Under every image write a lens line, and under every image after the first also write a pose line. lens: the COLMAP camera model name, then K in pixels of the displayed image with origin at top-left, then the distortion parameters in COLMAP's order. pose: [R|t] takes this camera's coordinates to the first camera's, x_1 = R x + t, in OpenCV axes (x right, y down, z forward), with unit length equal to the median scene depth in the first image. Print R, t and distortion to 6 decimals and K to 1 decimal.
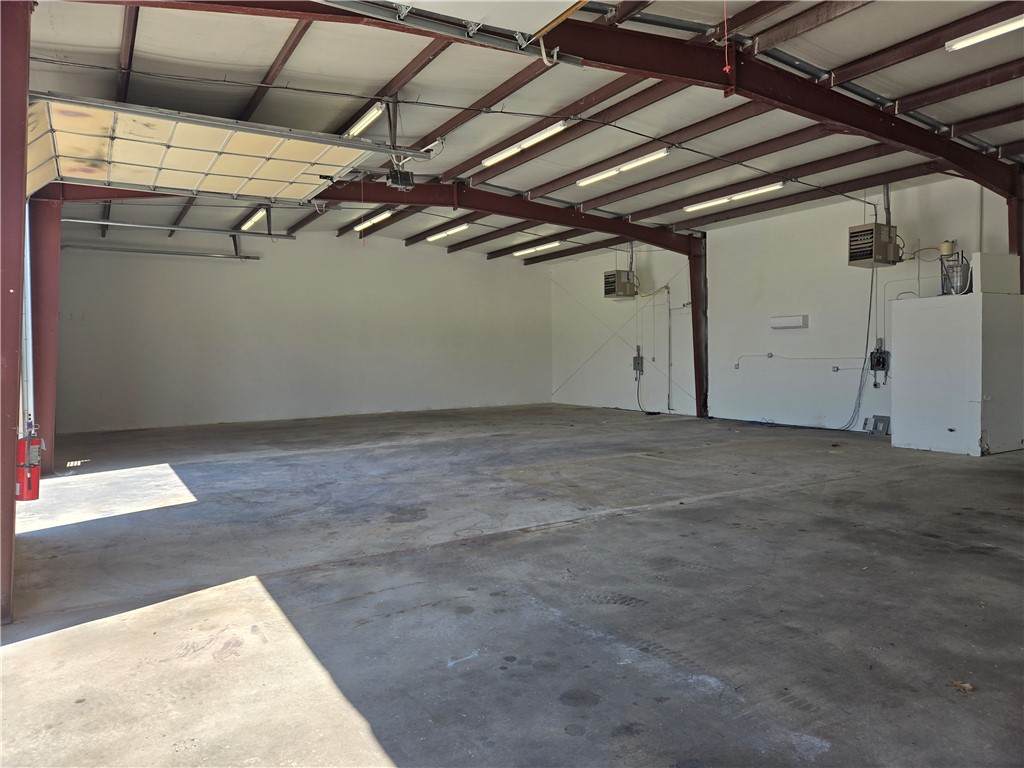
lens RADIAL K [[683.7, 0, 501.0], [0, 683.7, 384.6], [0, 0, 1]] dist [0.022952, 0.000579]
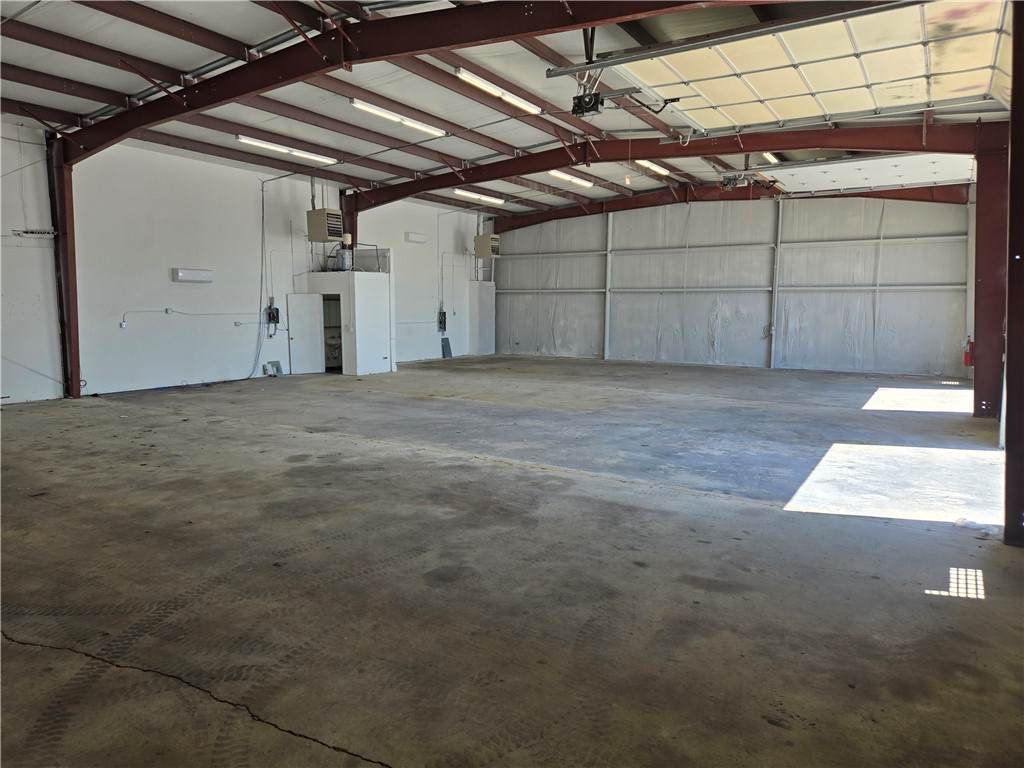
lens RADIAL K [[683.7, 0, 501.0], [0, 683.7, 384.6], [0, 0, 1]] dist [0.022952, 0.000579]
pose [[-0.440669, -0.089758, 0.893171, -0.762151], [0.037283, 0.992300, 0.118114, -0.045177], [-0.896895, 0.085350, -0.433929, 1.262972]]
